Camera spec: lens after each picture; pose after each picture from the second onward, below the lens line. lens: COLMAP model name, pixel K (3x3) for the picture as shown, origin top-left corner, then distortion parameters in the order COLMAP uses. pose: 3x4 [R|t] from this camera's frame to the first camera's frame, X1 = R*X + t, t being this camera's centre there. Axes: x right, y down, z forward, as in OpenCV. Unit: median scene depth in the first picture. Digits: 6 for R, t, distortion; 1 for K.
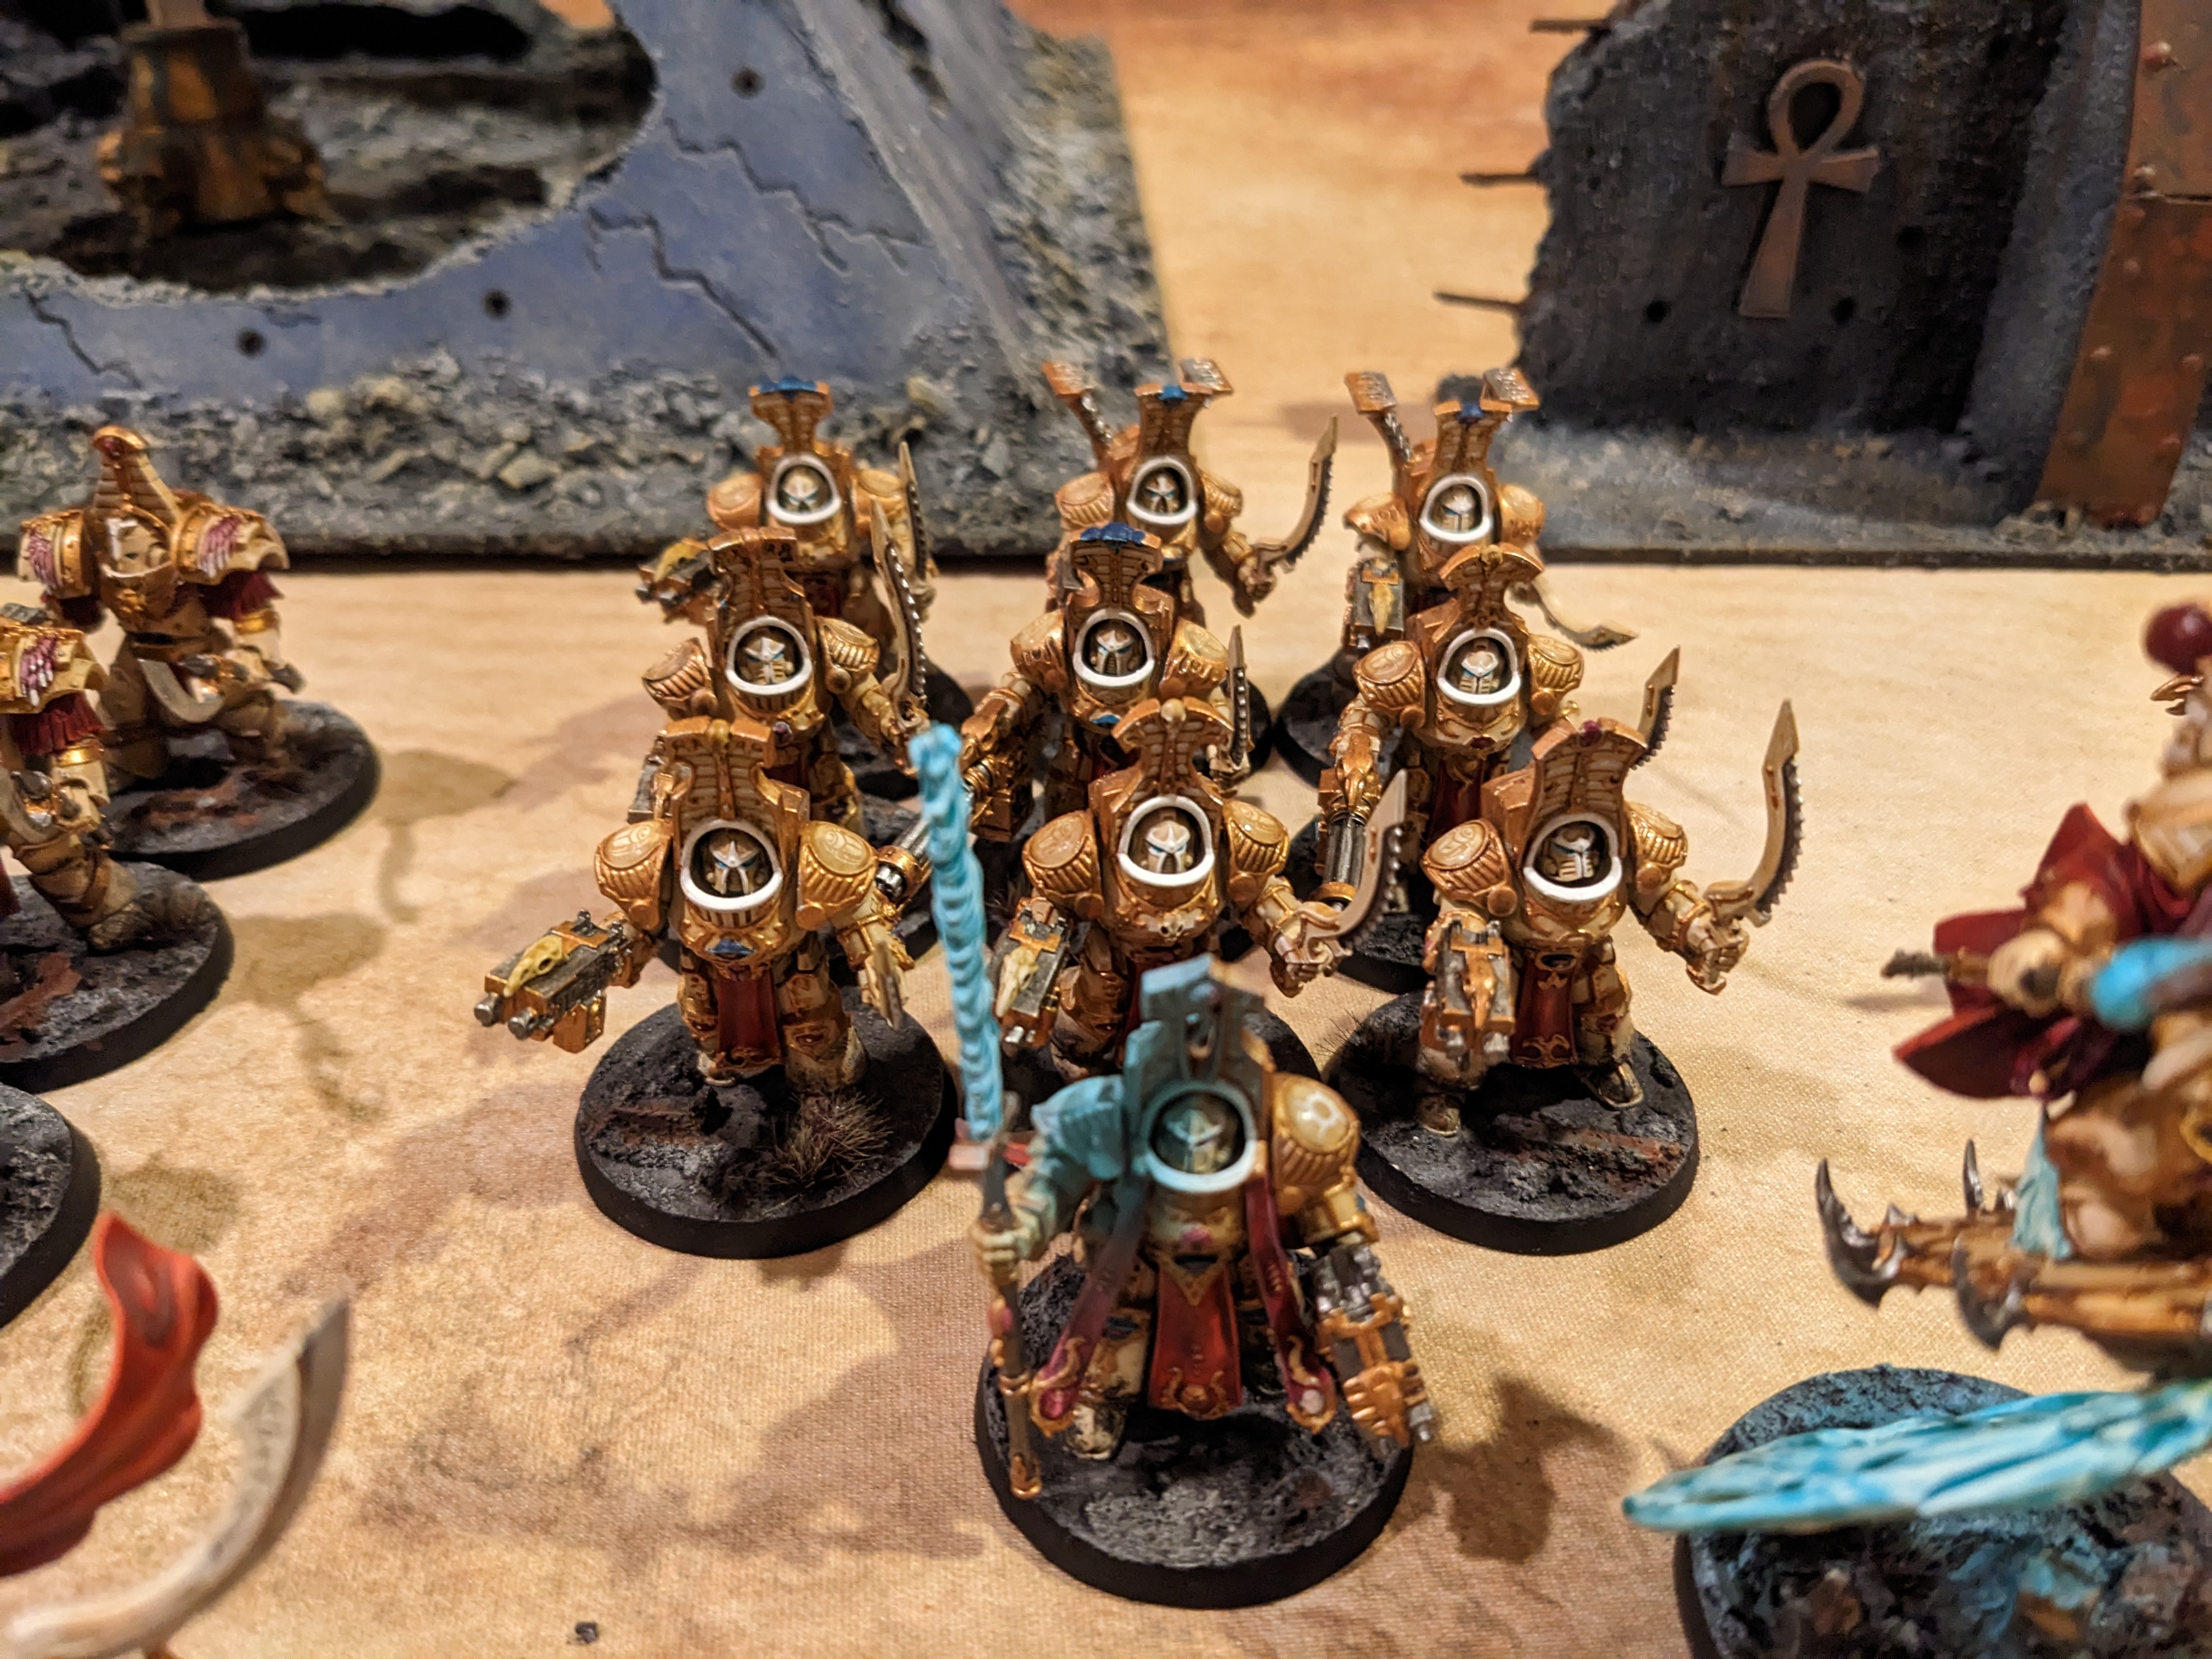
lens RADIAL K [[1752.9, 0, 1071.6], [0, 1752.9, 843.8], [0, 0, 1]] dist [0.027594, -0.089510]
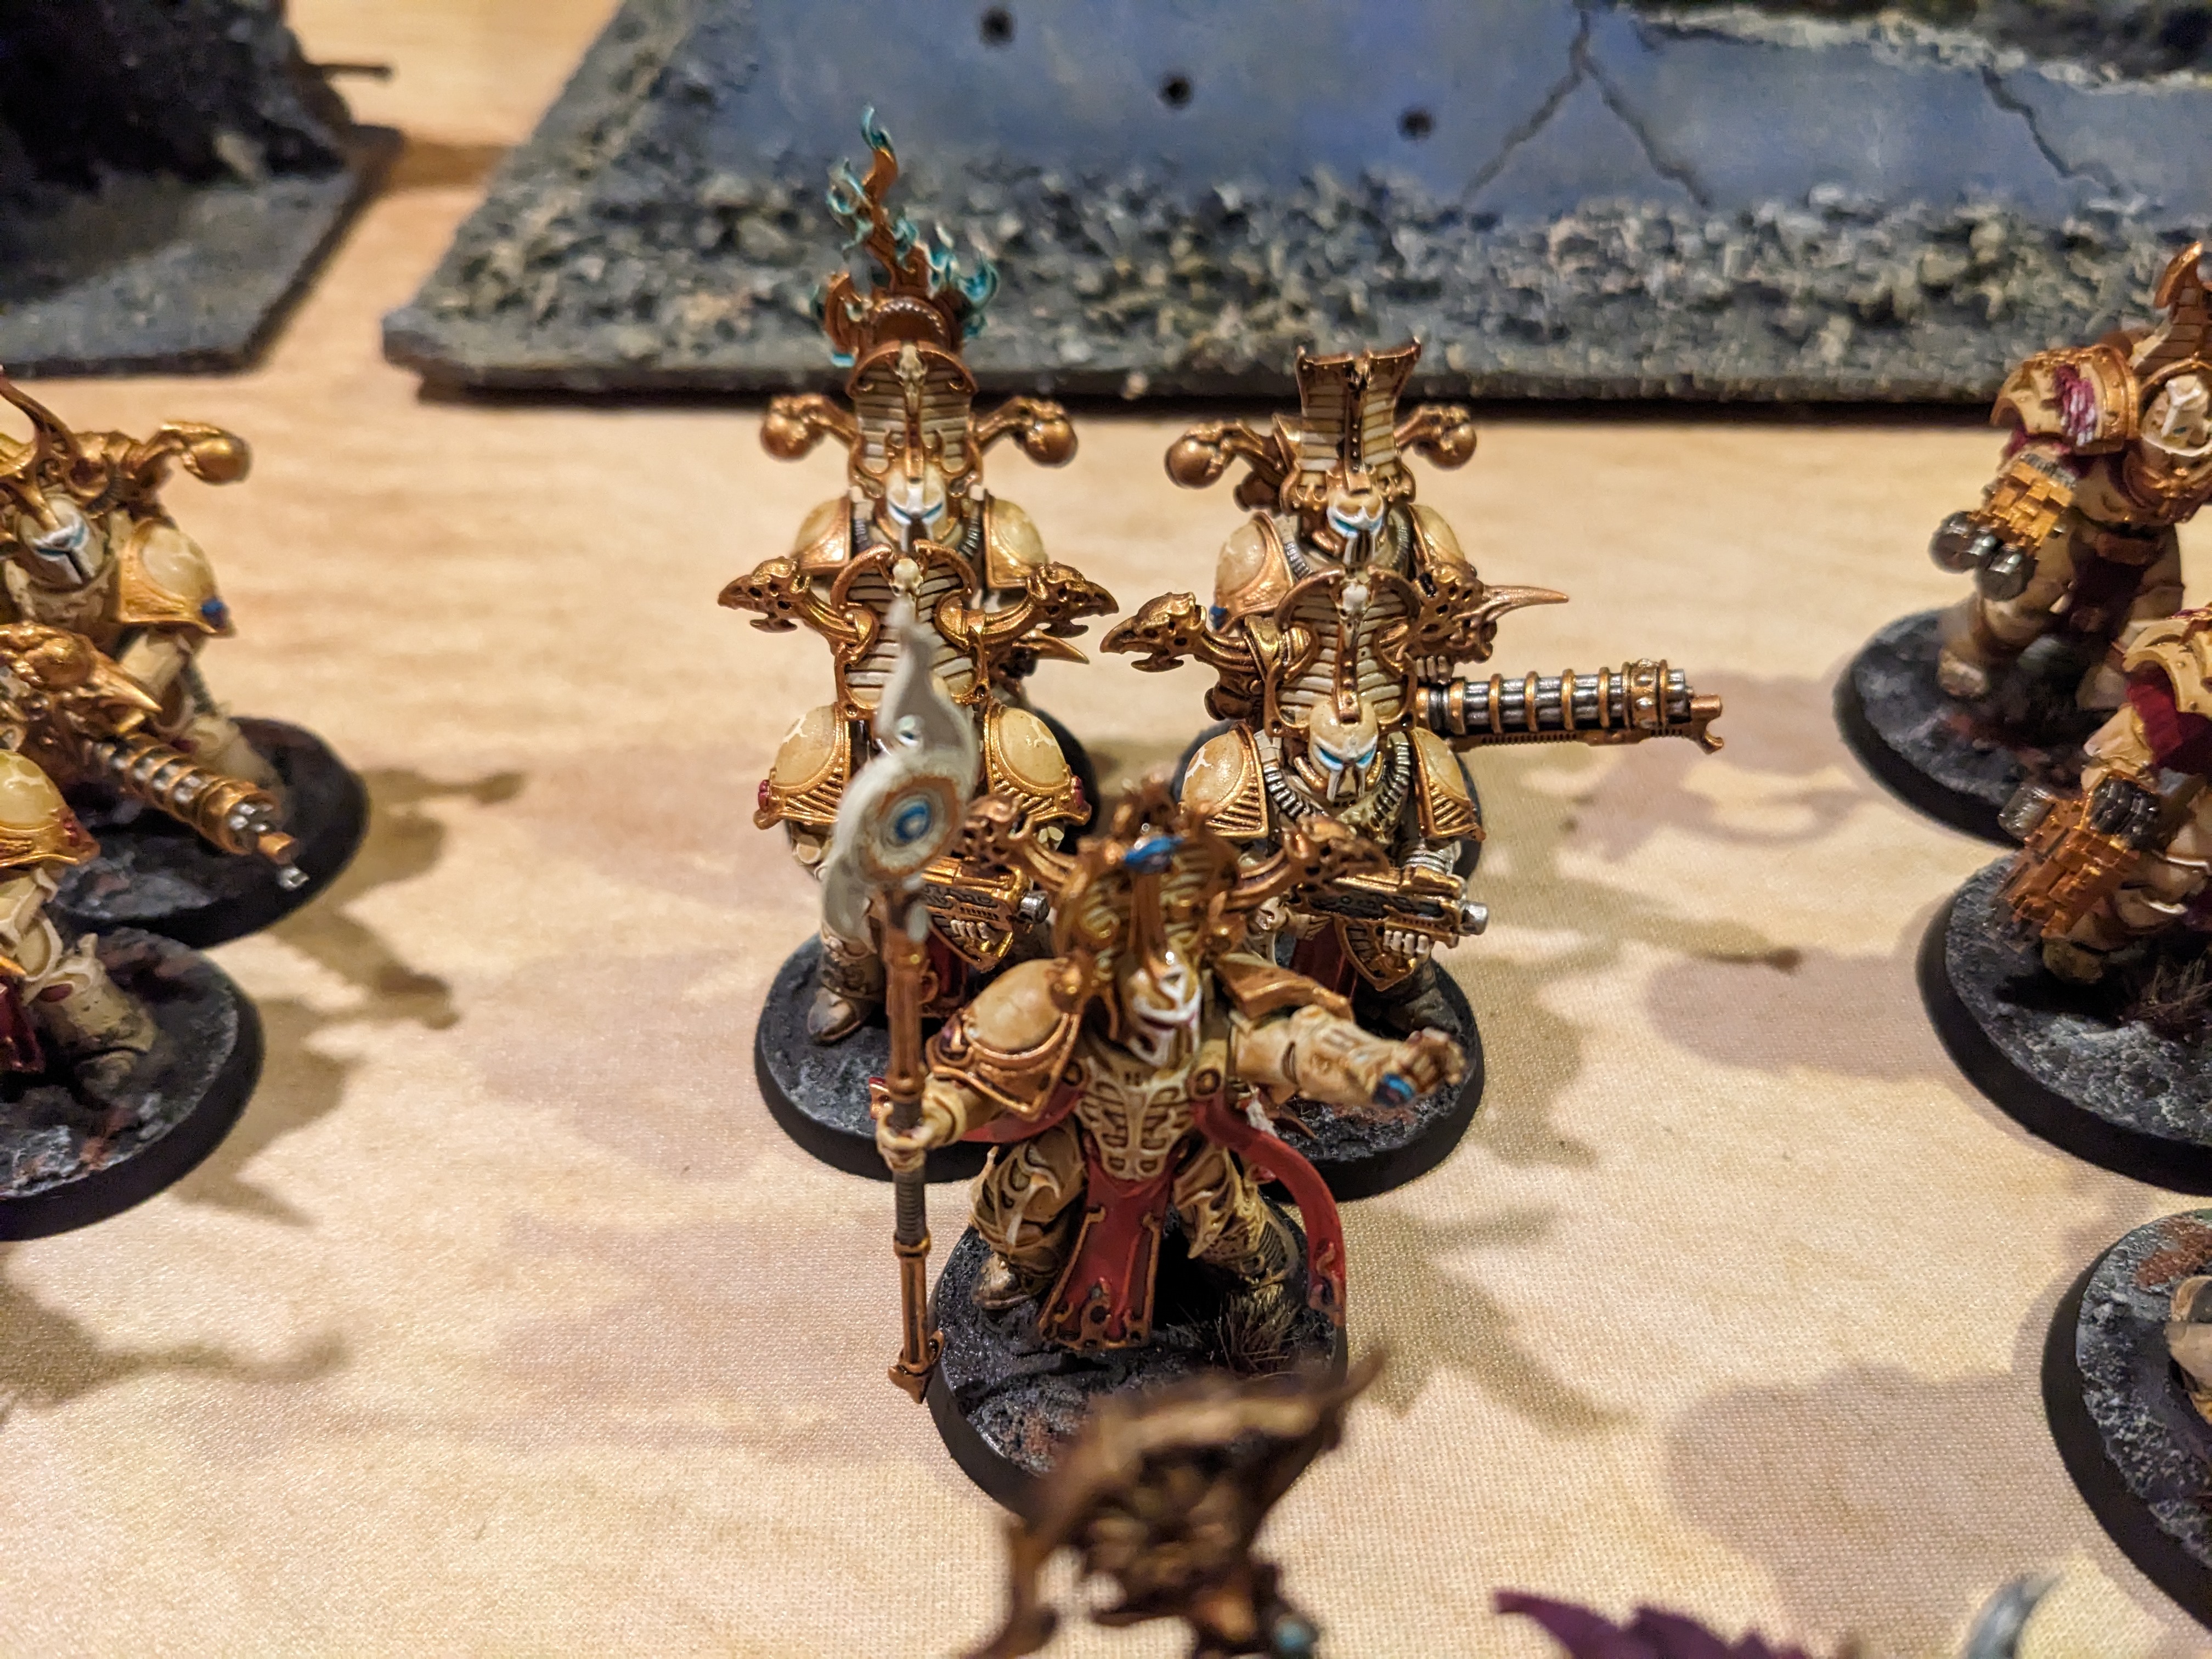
lens RADIAL K [[1751.9, 0, 1114.3], [0, 1751.9, 826.3], [0, 0, 1]] dist [0.016443, -0.067774]
pose [[0.998932, 0.024759, -0.039005, -1.382245], [-0.019556, 0.991511, 0.128541, -0.092772], [0.041856, -0.127641, 0.990937, 0.199675]]
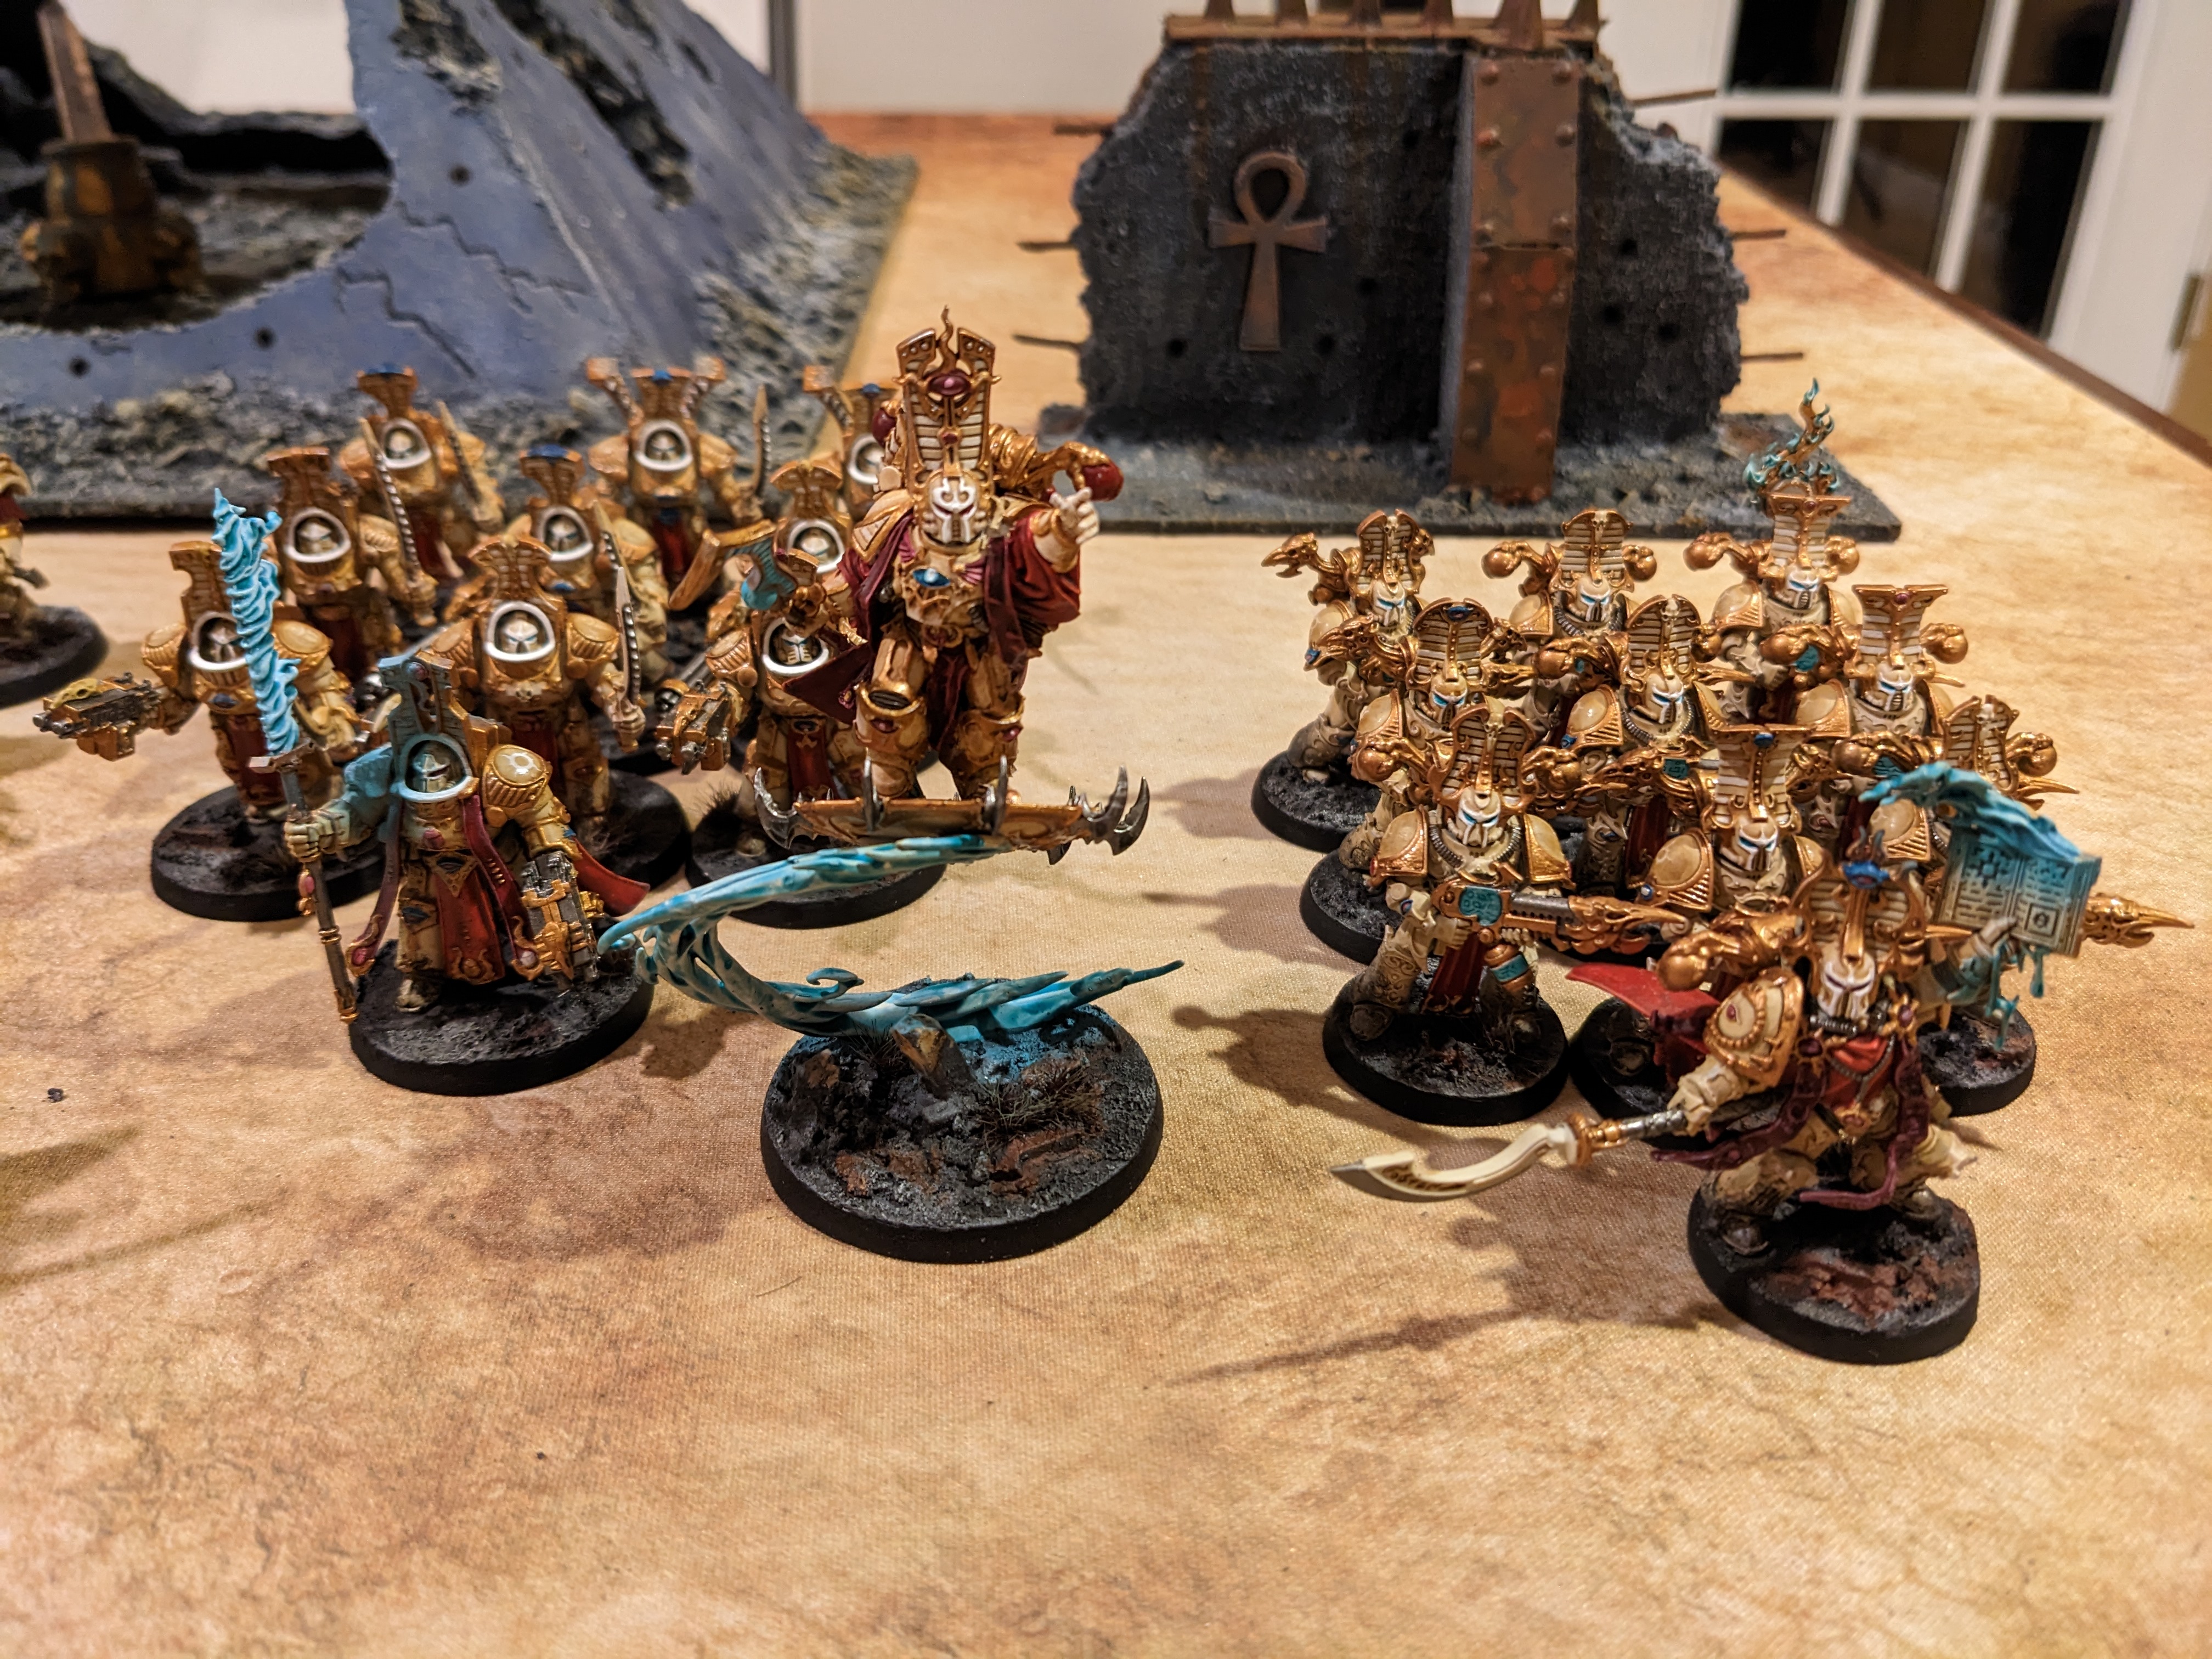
lens RADIAL K [[1724.7, 0, 1053.5], [0, 1724.7, 786.3], [0, 0, 1]] dist [0.051271, -0.118639]
pose [[0.999602, 0.004425, -0.027845, 0.439203], [-0.006936, 0.995848, -0.090762, 0.206141], [0.027328, 0.090919, 0.995483, -0.362150]]
